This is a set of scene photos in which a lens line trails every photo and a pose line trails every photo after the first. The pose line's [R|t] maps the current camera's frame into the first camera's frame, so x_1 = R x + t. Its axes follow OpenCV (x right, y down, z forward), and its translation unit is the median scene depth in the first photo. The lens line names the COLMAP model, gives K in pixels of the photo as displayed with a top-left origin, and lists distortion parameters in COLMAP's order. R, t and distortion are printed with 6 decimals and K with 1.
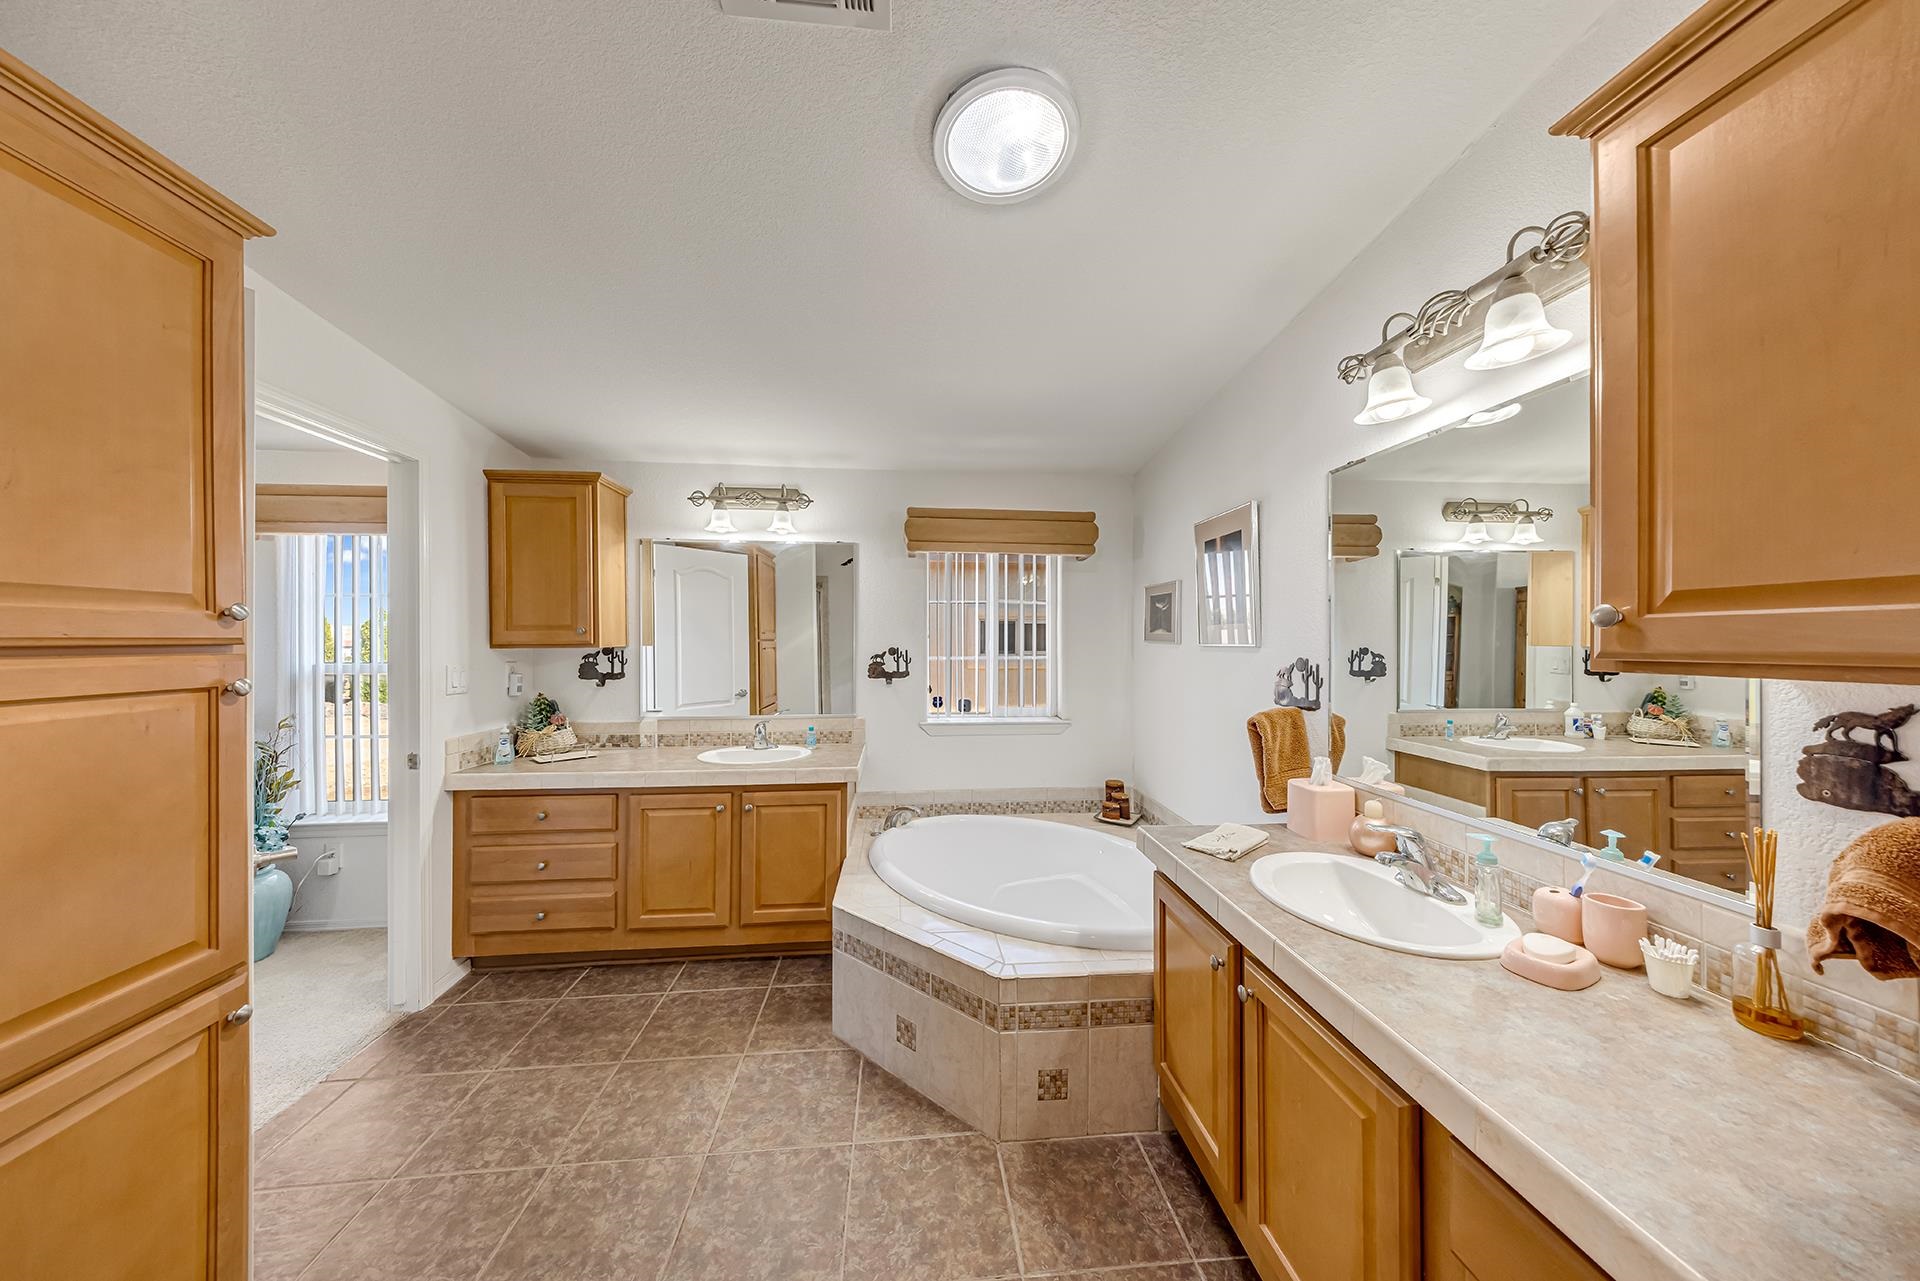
lens RADIAL K [[643.7, 0, 960.0], [0, 643.7, 640.5], [0, 0, 1]] dist [-0.005362, -0.000004]
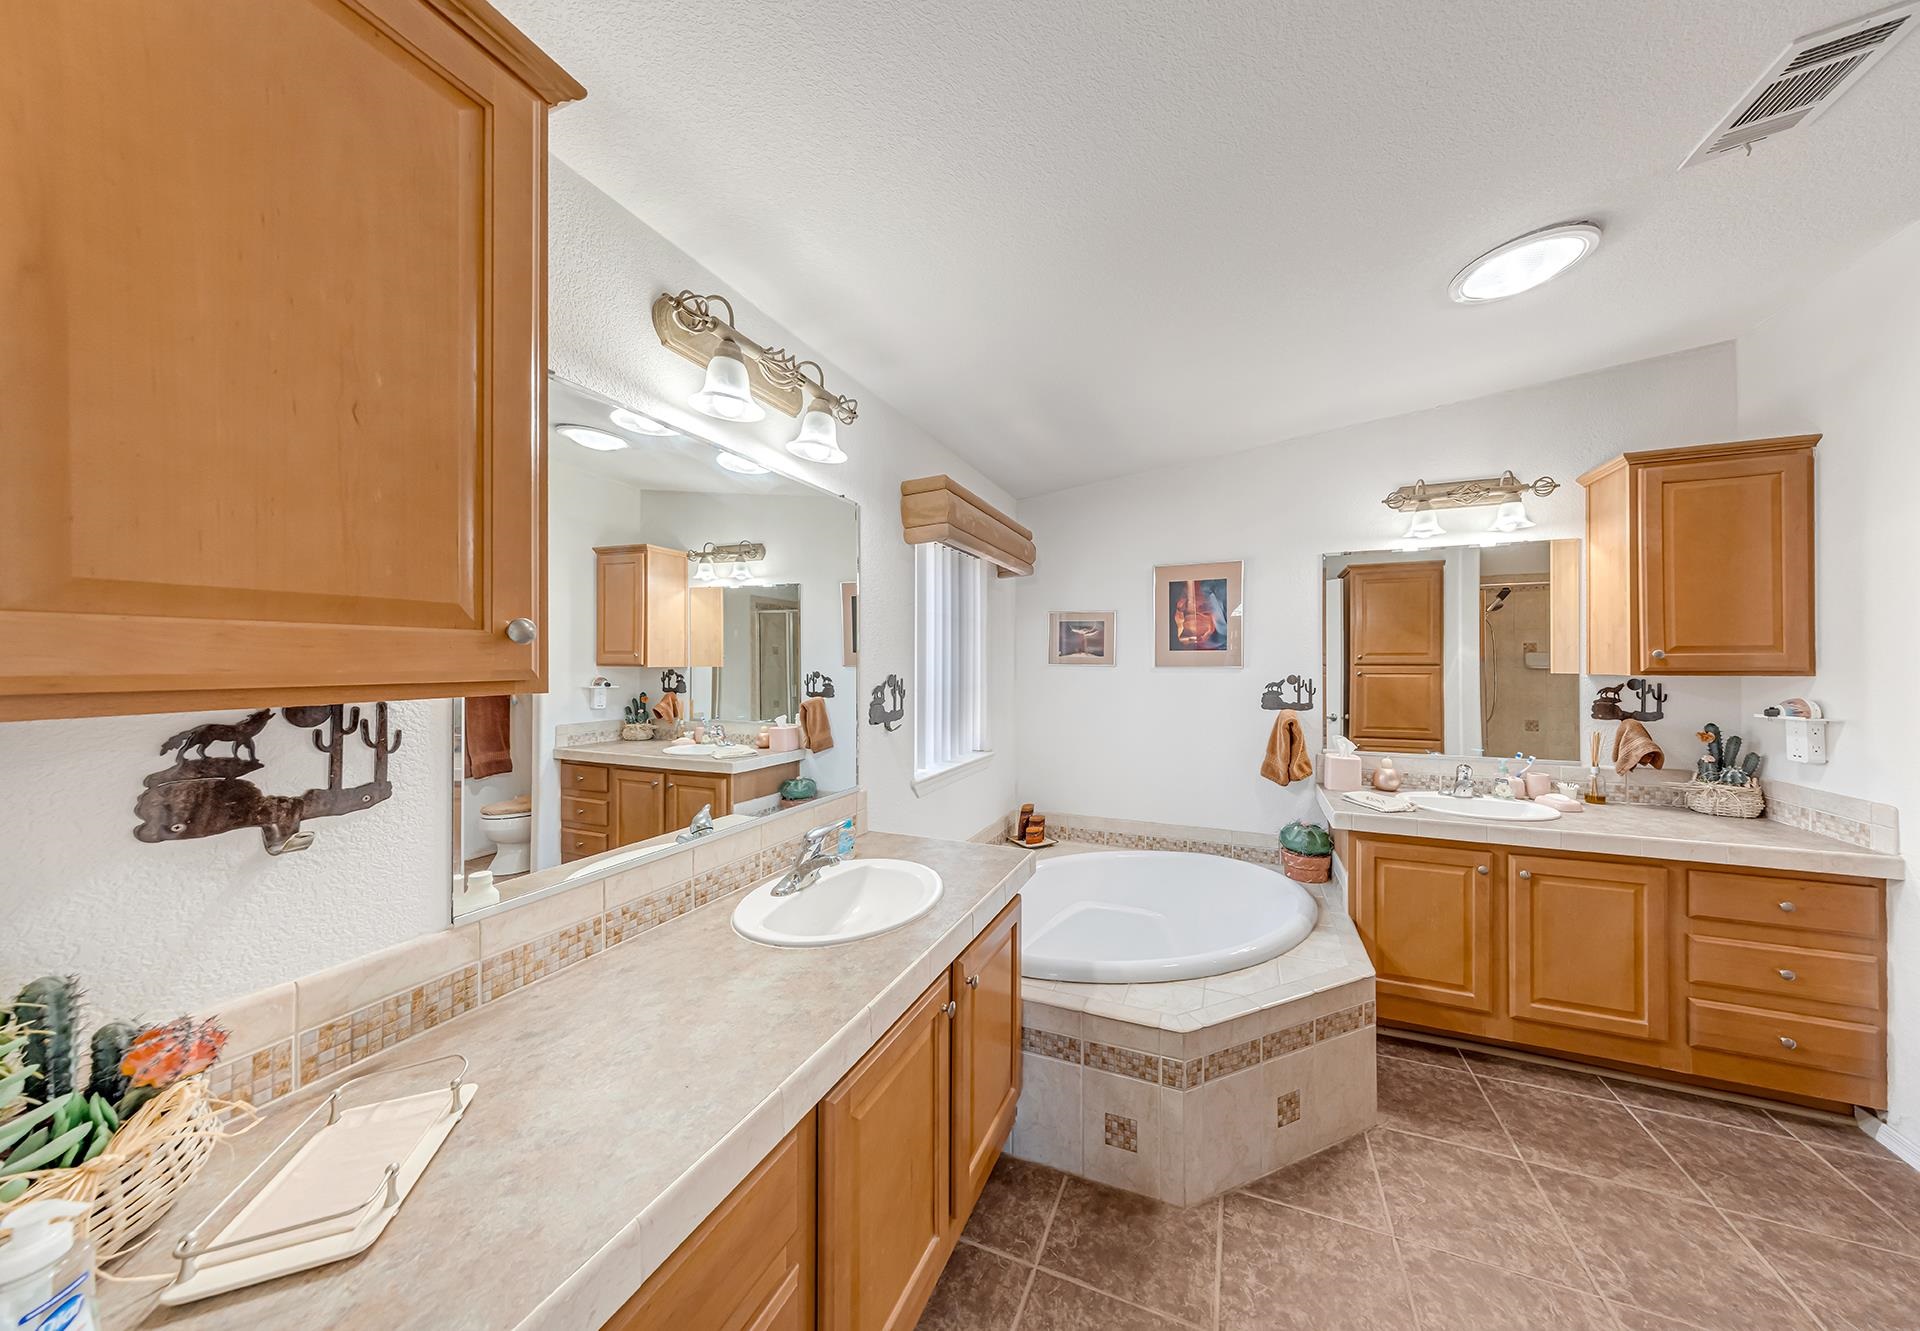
lens RADIAL K [[624.3, 0, 967.9], [0, 624.3, 643.0], [0, 0, 1]] dist [-0.021275, 0.000041]
pose [[0.432479, 0.024692, 0.901306, -0.948399], [-0.000358, 0.999630, -0.027214, -0.007450], [-0.901644, 0.011447, 0.432327, 0.923453]]
